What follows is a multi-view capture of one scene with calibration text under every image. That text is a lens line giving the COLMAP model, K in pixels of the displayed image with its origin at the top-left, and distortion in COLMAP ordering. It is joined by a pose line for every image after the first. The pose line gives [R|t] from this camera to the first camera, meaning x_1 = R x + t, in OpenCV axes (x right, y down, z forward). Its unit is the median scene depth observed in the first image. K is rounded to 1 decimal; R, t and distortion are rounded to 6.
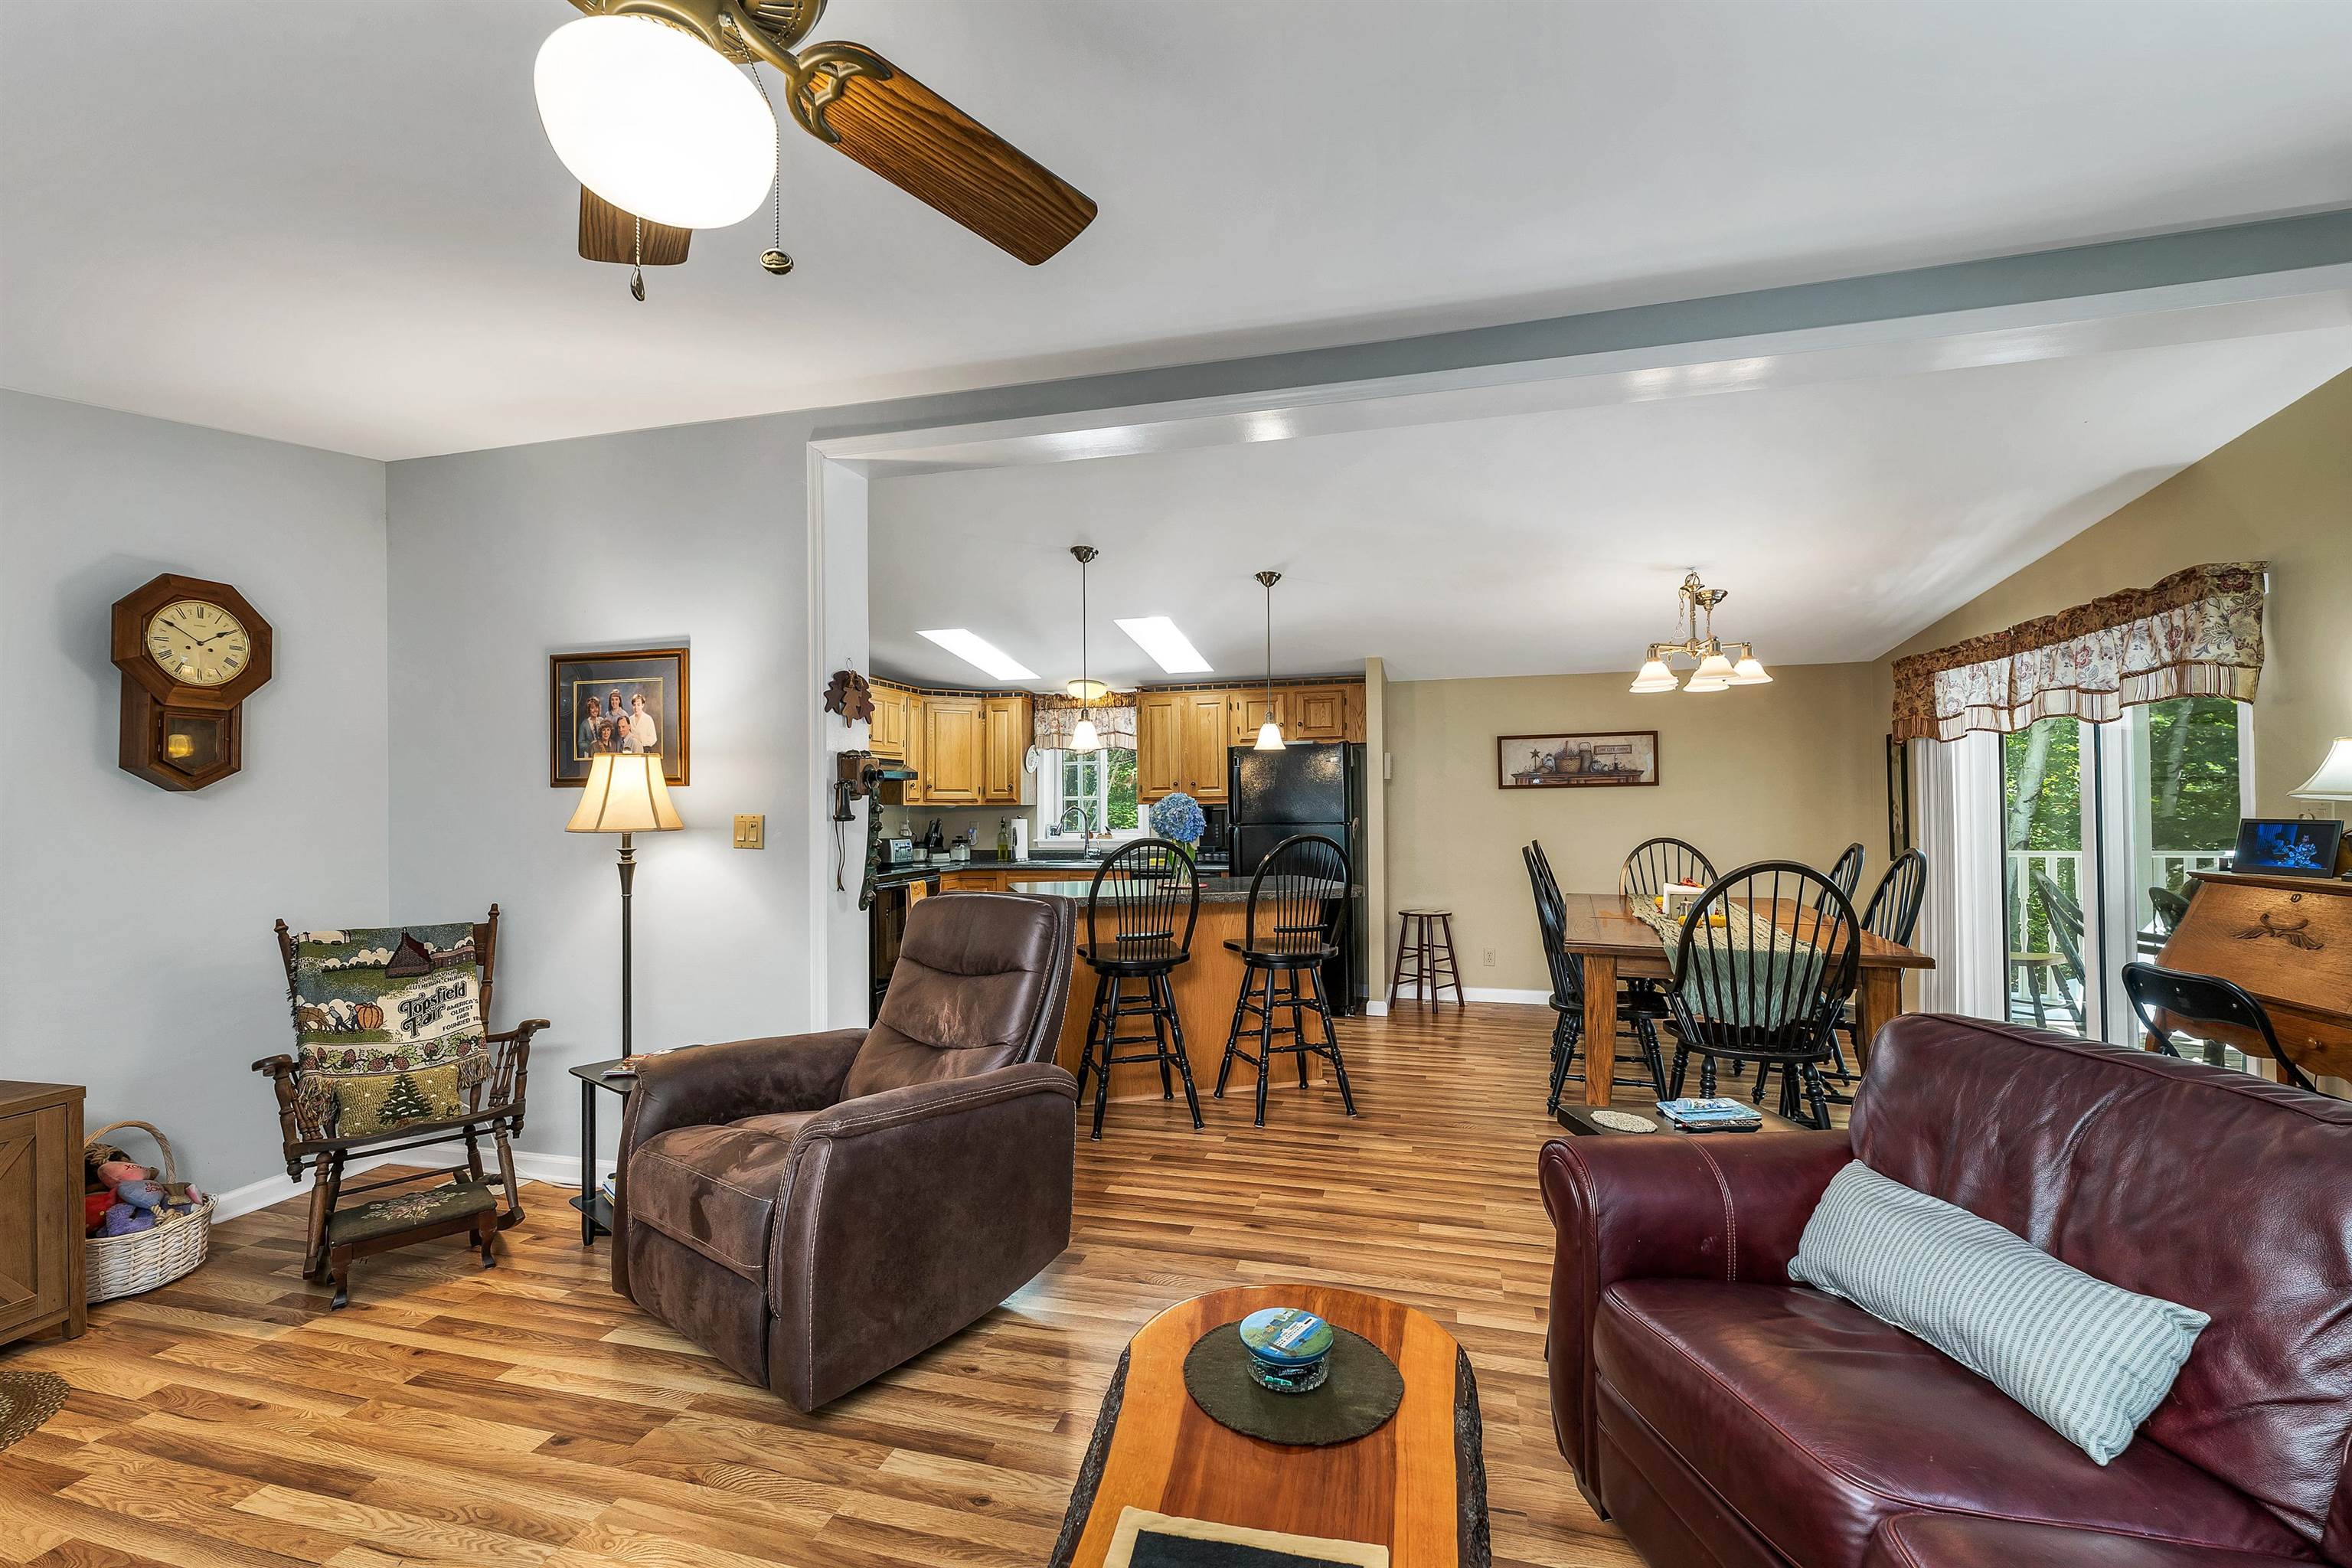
lens RADIAL K [[977.5, 0, 1170.0], [0, 977.5, 784.9], [0, 0, 1]] dist [0.004272, -0.001273]
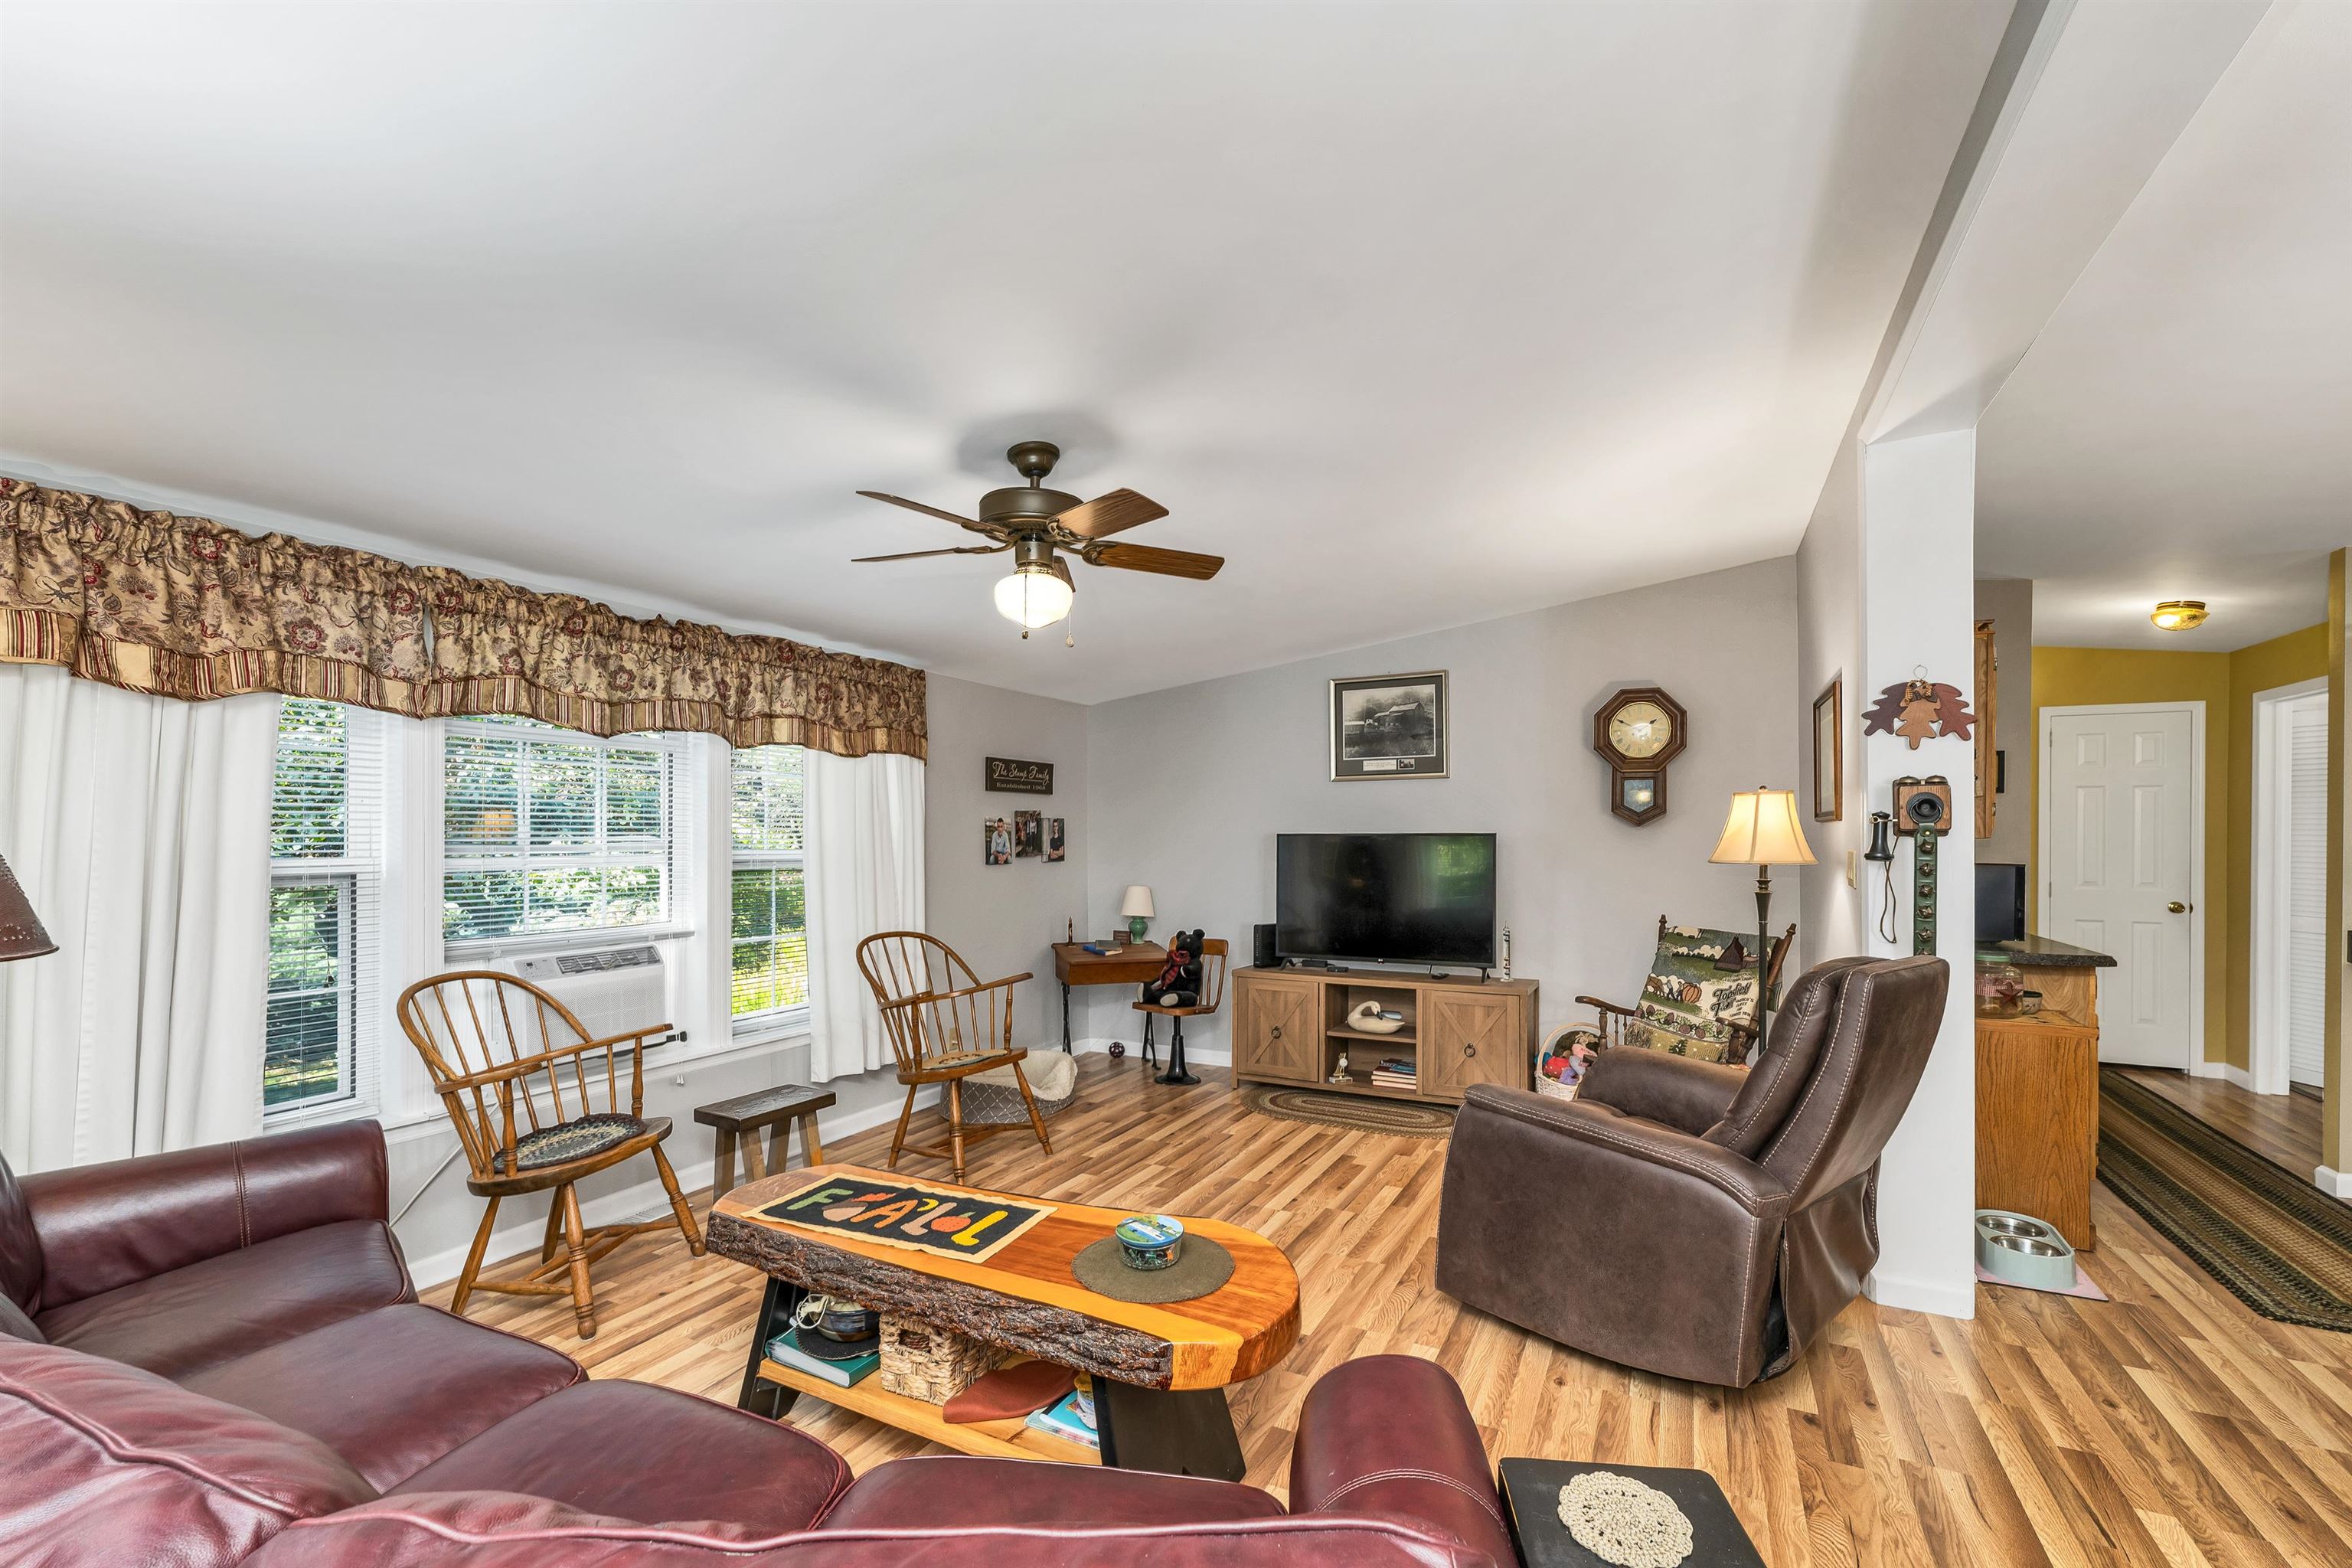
lens RADIAL K [[977.5, 0, 1188.0], [0, 977.5, 828.5], [0, 0, 1]] dist [0.004272, -0.001273]
pose [[-0.199022, 0.002305, -0.979992, 0.351076], [0.014791, 0.999890, -0.000652, -0.000030], [0.979883, -0.014625, -0.199035, 0.325100]]
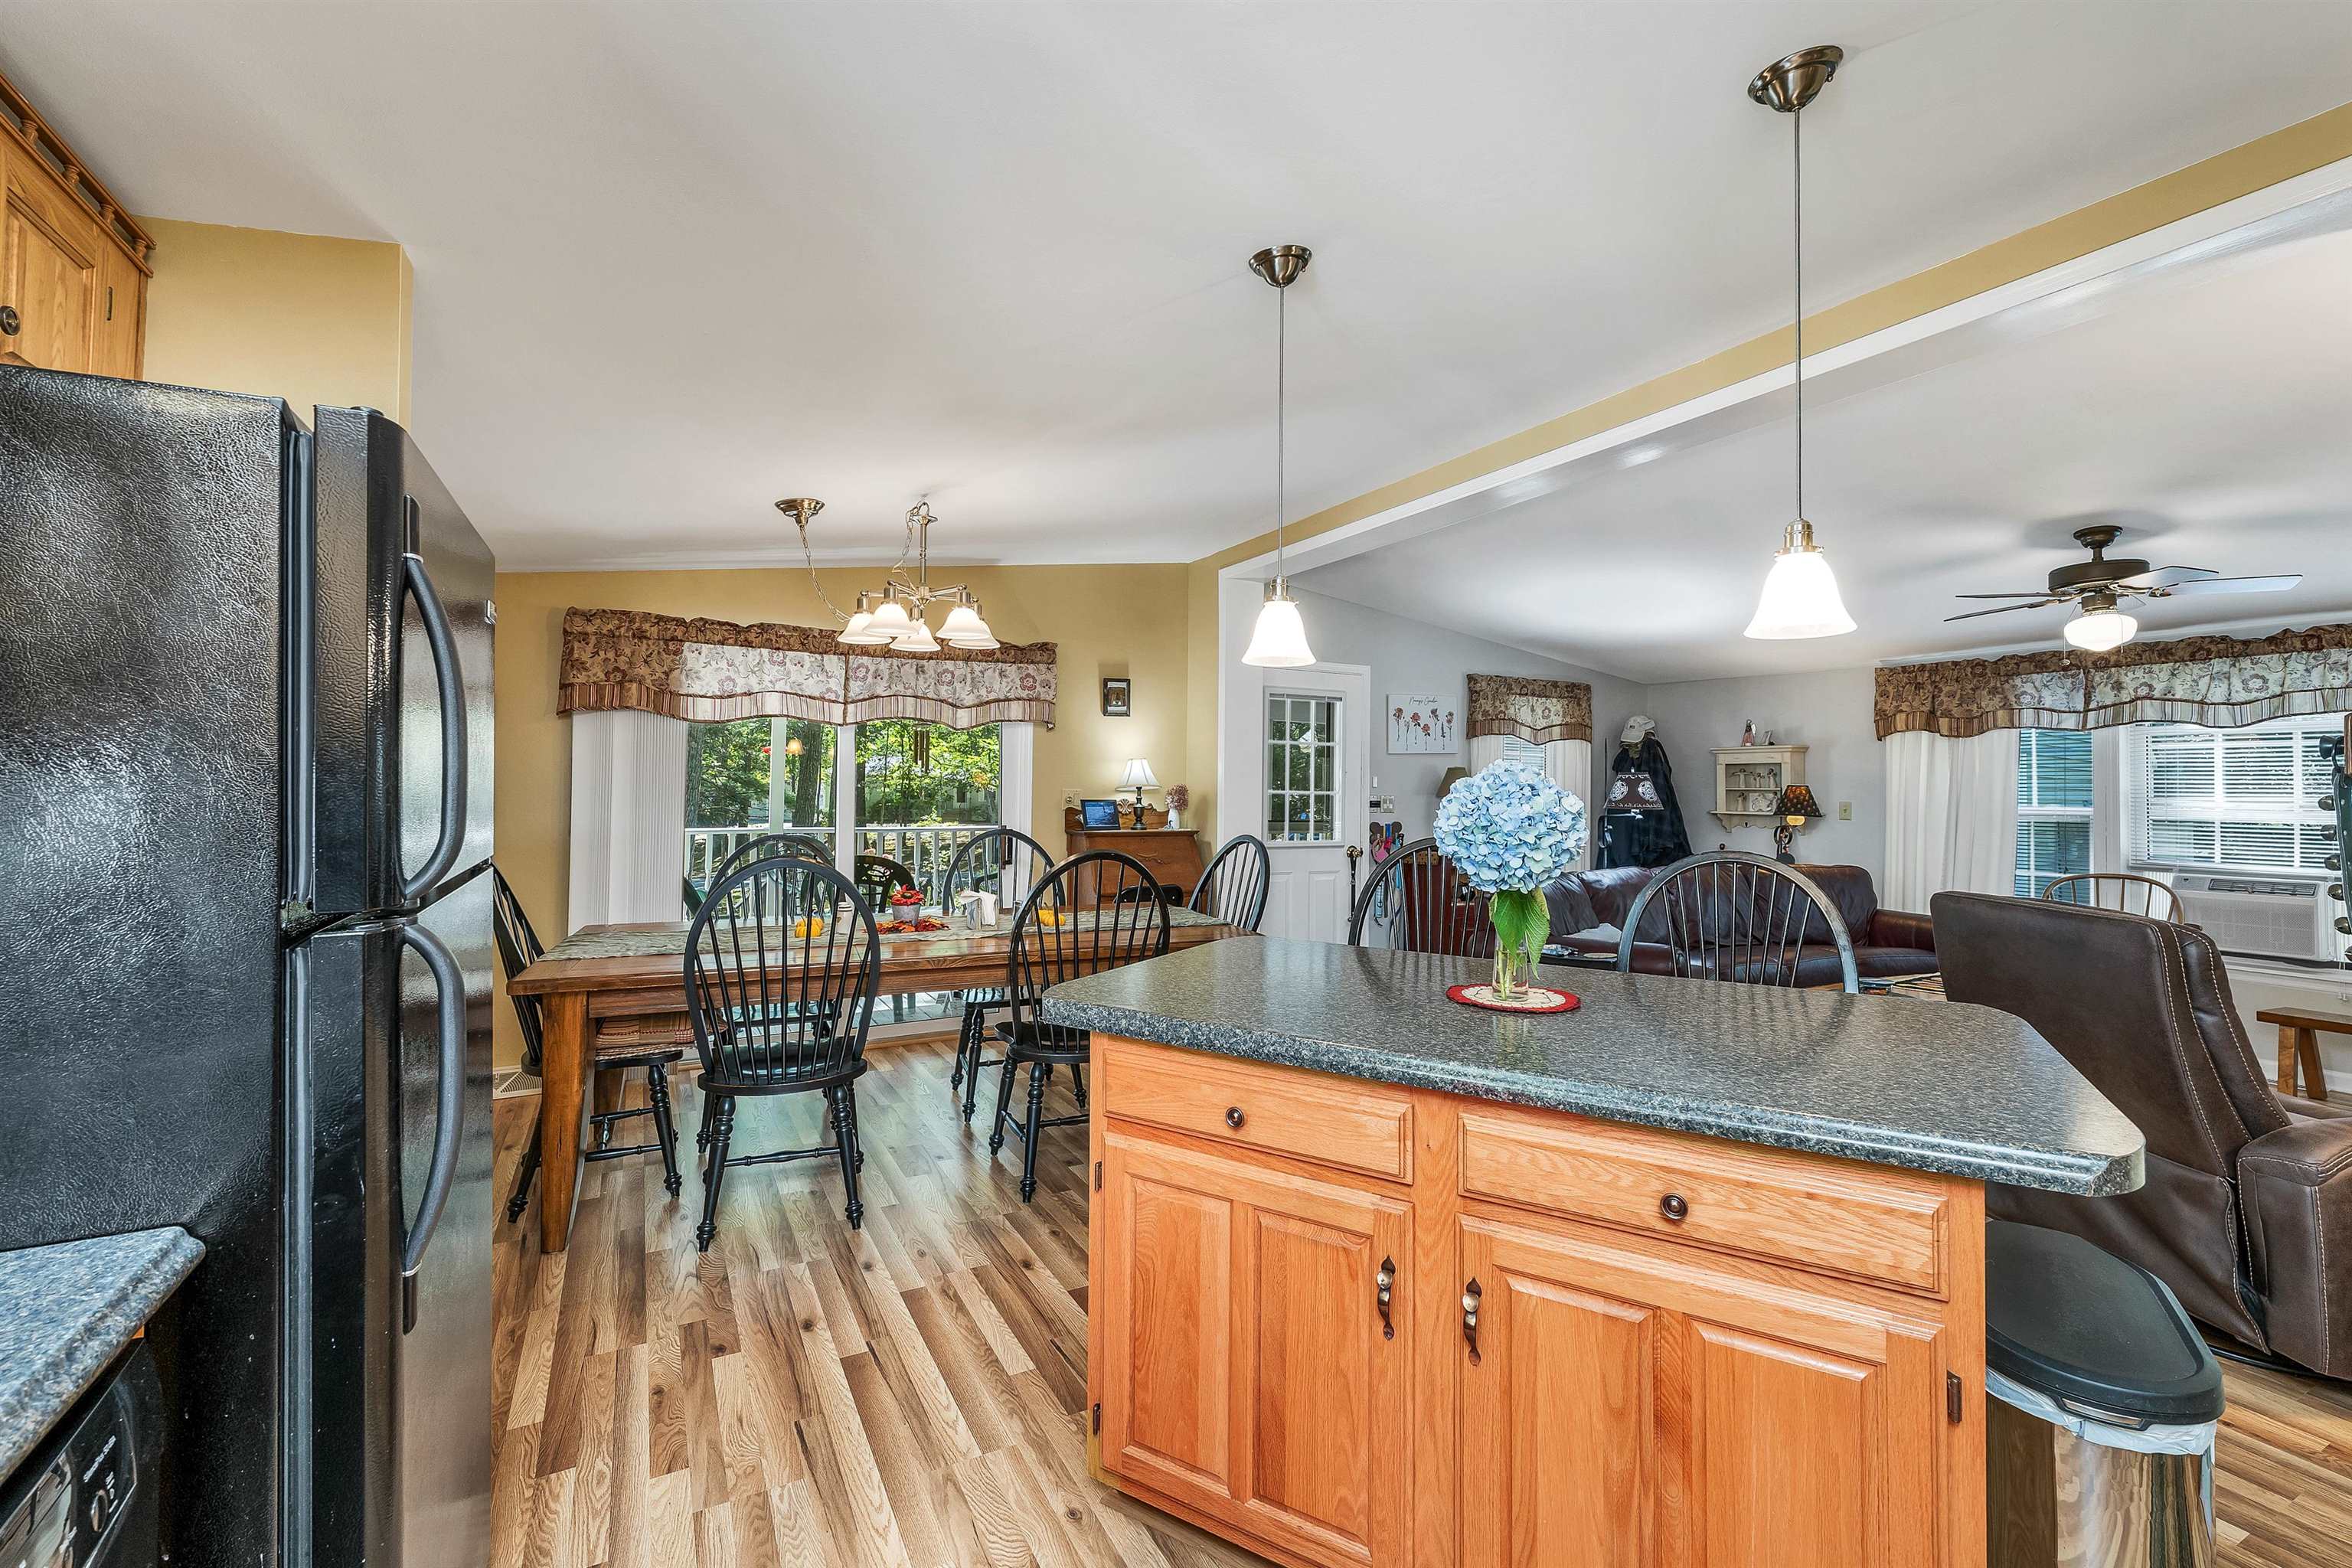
lens RADIAL K [[977.5, 0, 1169.9], [0, 977.5, 774.9], [0, 0, 1]] dist [0.004272, -0.001273]
pose [[-0.682678, 0.008382, 0.730671, -0.142766], [-0.018468, 0.999417, -0.028719, 0.020019], [-0.730486, -0.033100, -0.682125, 1.087468]]
